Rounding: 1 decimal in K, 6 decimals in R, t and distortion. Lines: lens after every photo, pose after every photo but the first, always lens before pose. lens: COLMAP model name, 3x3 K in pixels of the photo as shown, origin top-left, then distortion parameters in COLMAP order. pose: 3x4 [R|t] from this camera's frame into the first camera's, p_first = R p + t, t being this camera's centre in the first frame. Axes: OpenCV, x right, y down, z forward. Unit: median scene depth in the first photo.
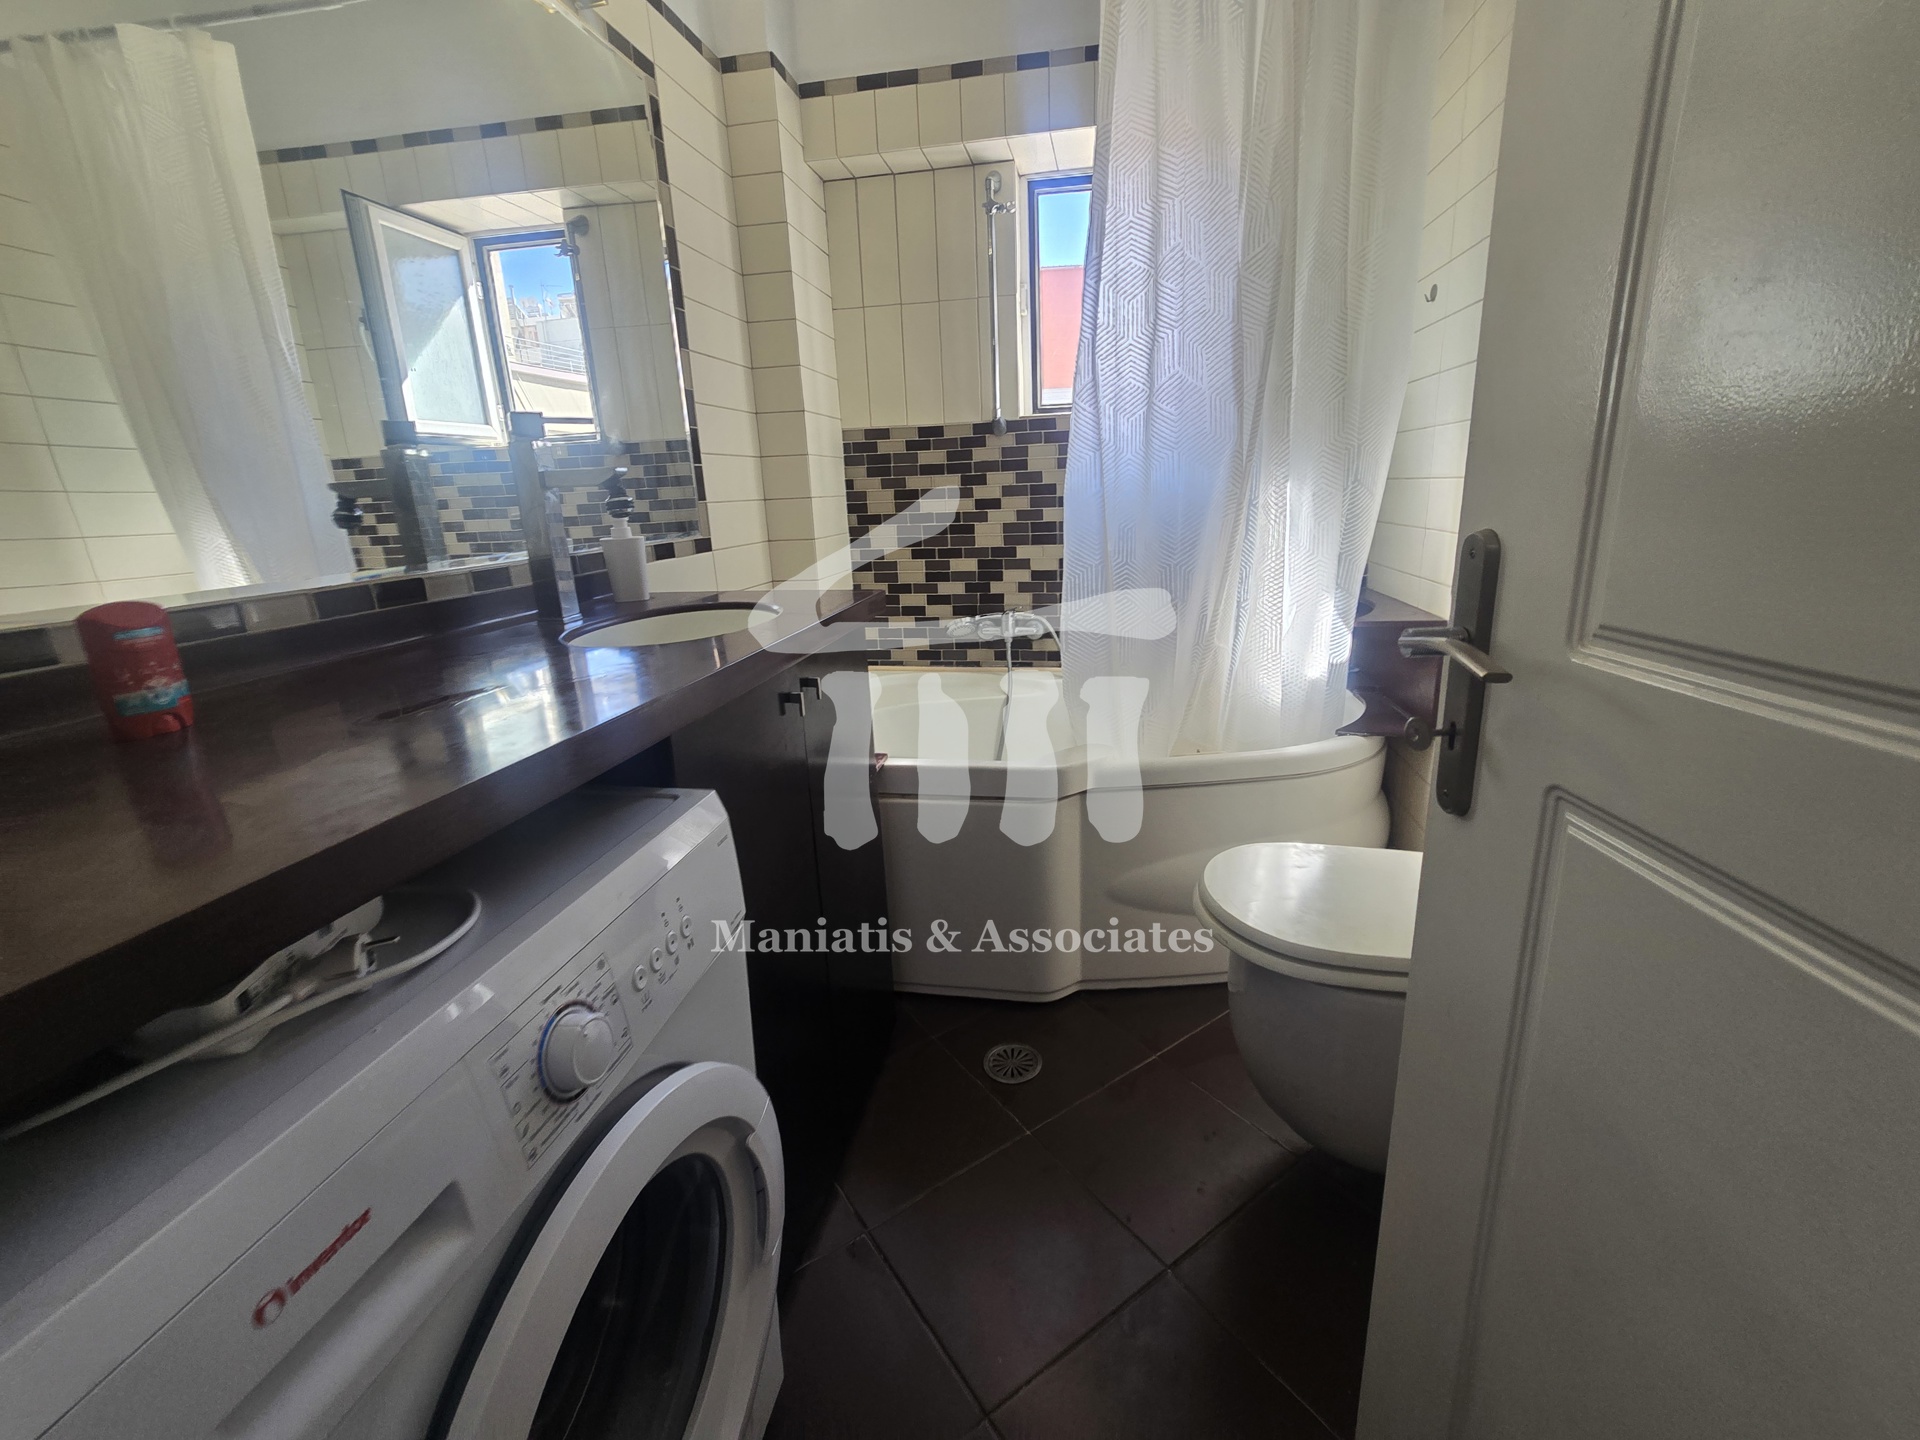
lens RADIAL K [[780.0, 0, 983.0], [0, 780.0, 698.3], [0, 0, 1]] dist [-0.000926, -0.000106]
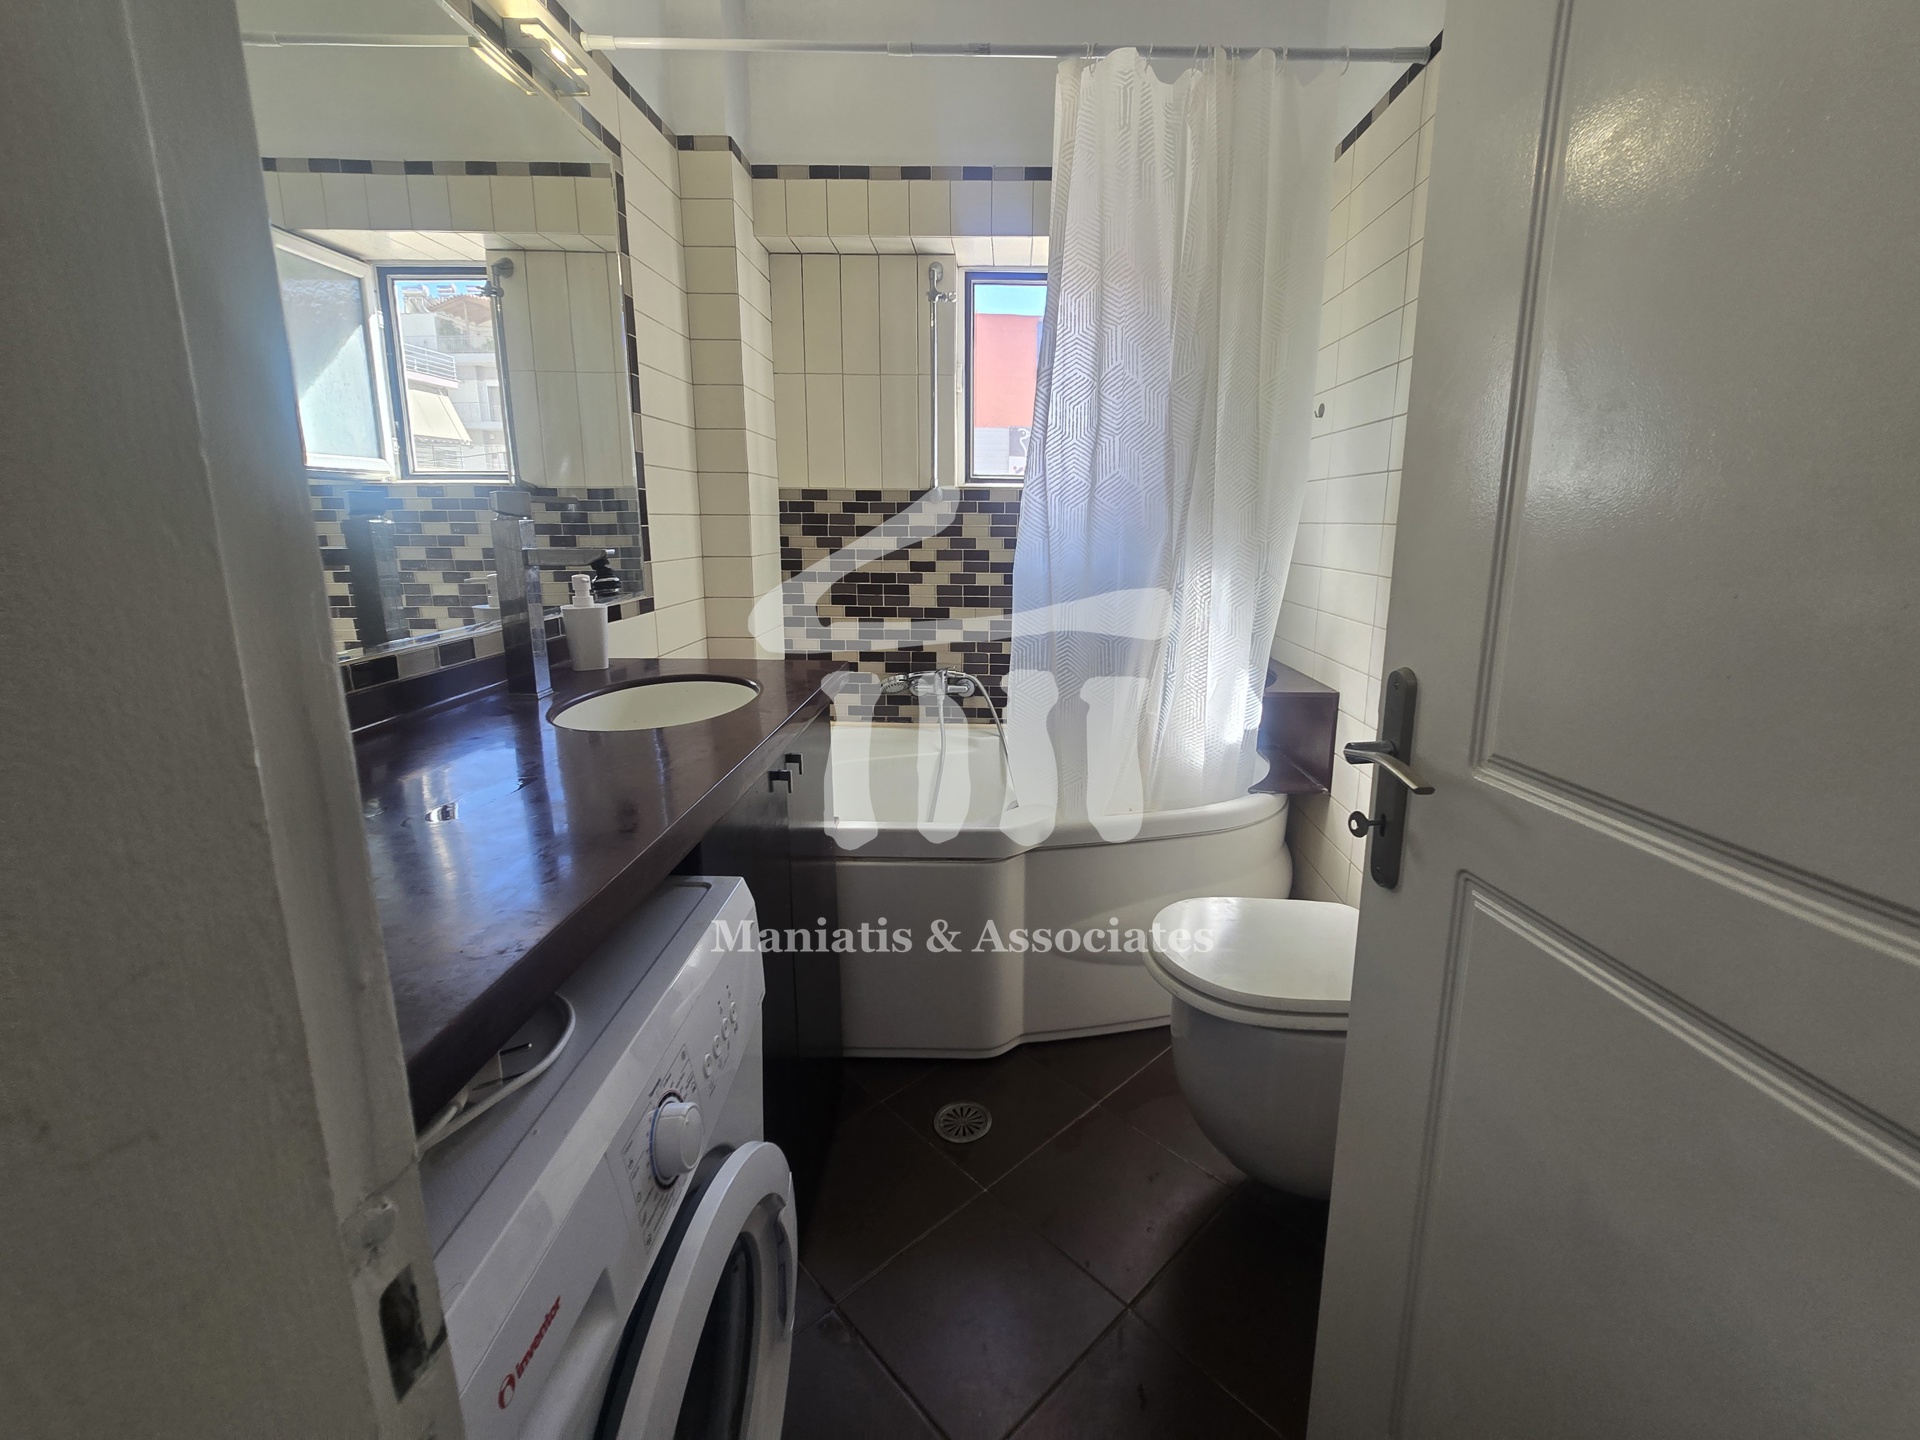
lens RADIAL K [[796.3, 0, 1004.1], [0, 796.3, 685.1], [0, 0, 1]] dist [0.000306, 0.000039]
pose [[0.986062, 0.013222, 0.165850, -0.076349], [-0.002964, 0.998075, -0.061948, -0.033670], [-0.166350, 0.060593, 0.984203, -0.062485]]
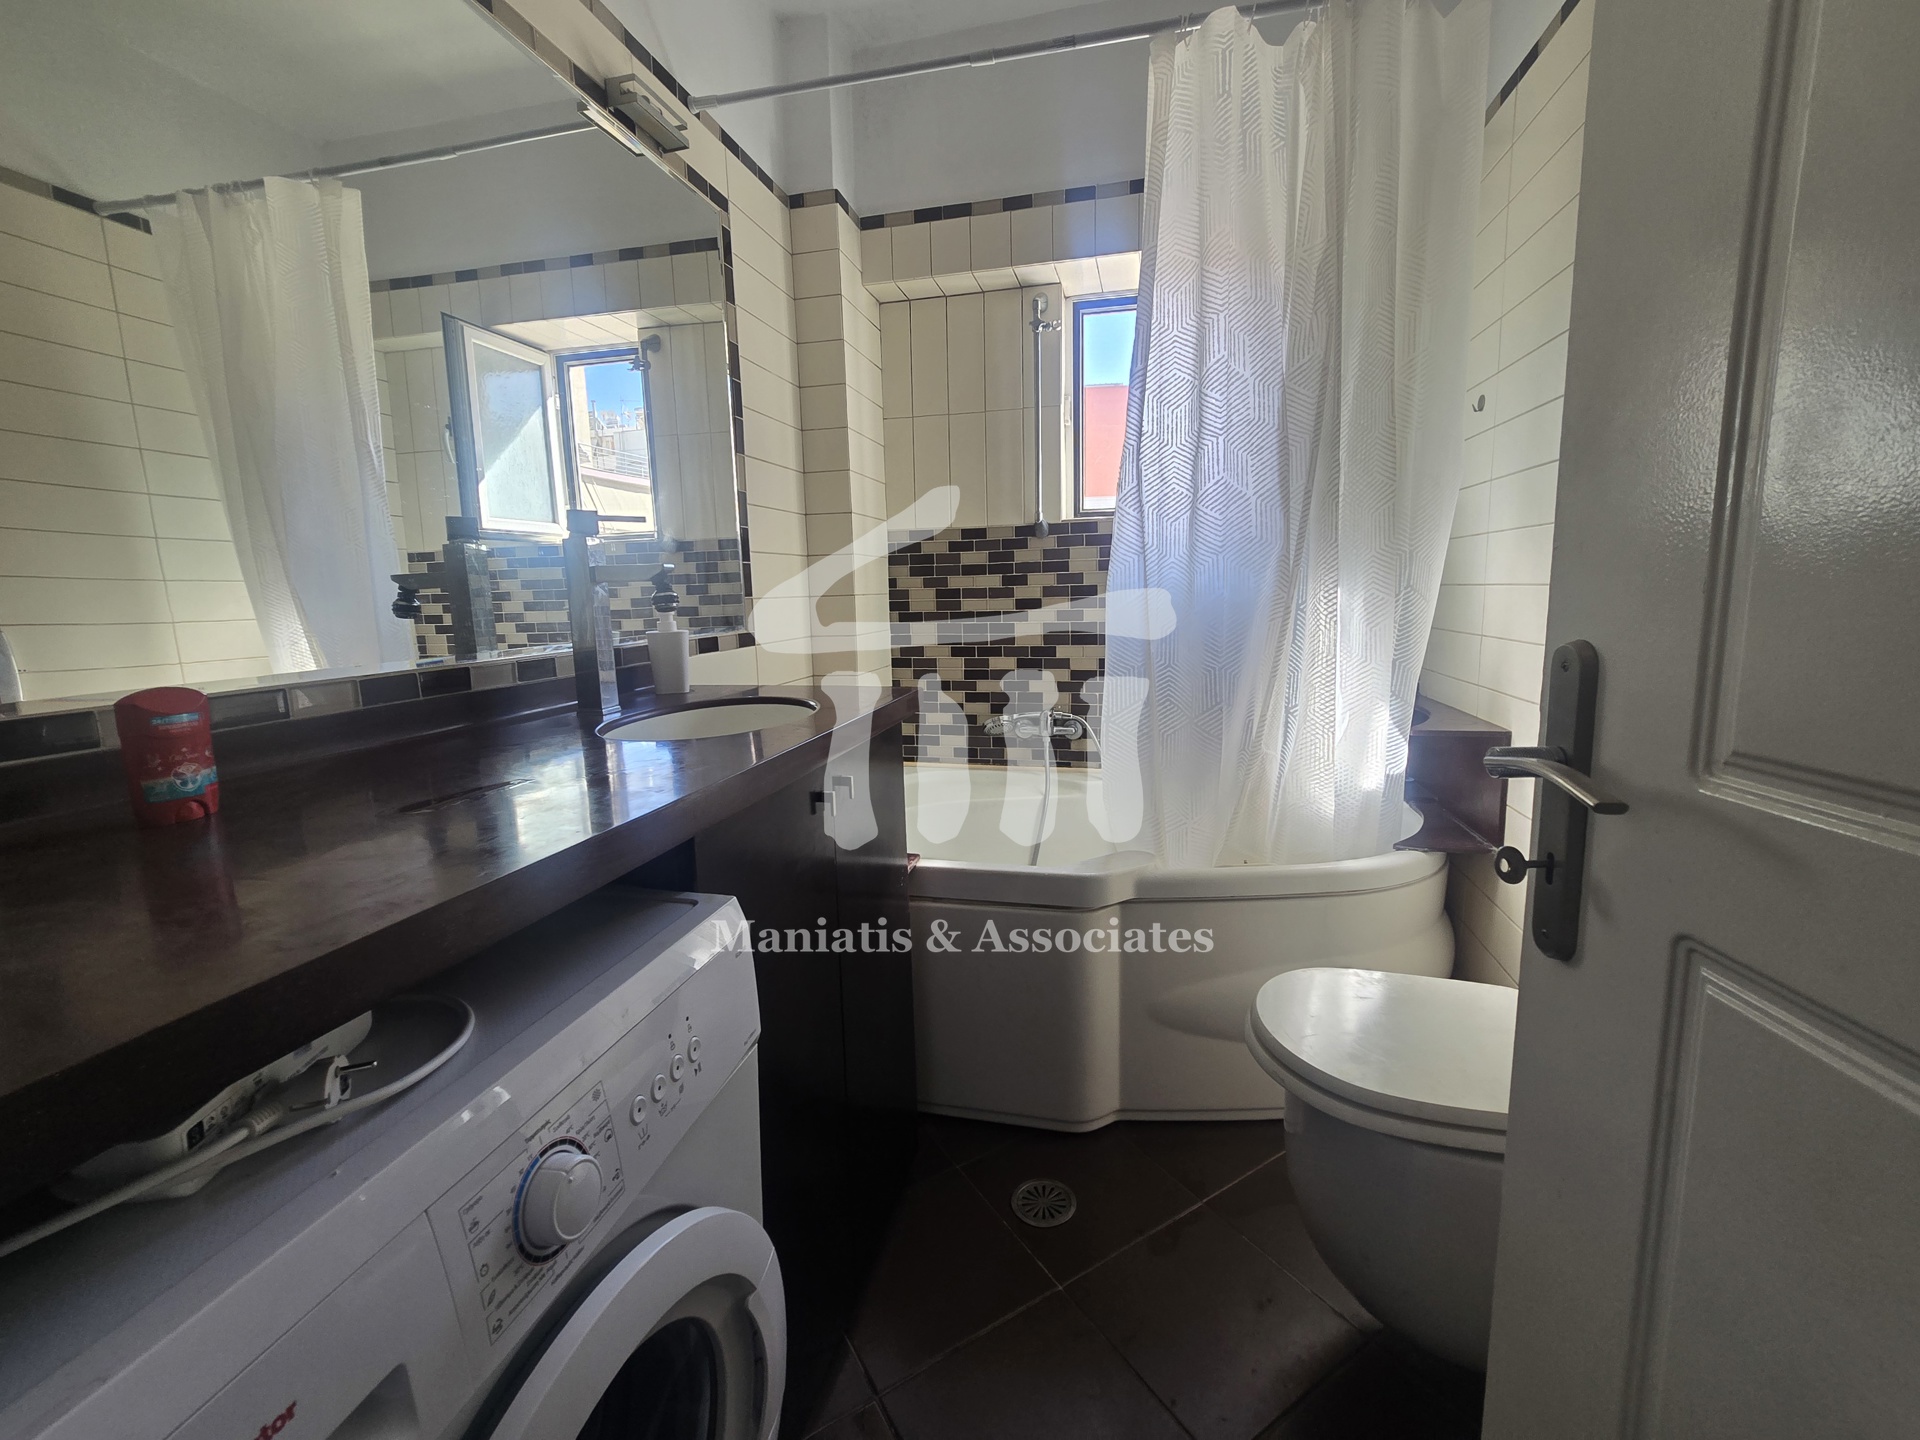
lens RADIAL K [[775.5, 0, 978.0], [0, 775.5, 709.4], [0, 0, 1]] dist [-0.000881, -0.000198]
pose [[0.998300, 0.022436, -0.053800, -0.002316], [-0.028098, 0.993871, -0.106914, -0.006737], [0.051071, 0.108244, 0.992812, 0.024334]]
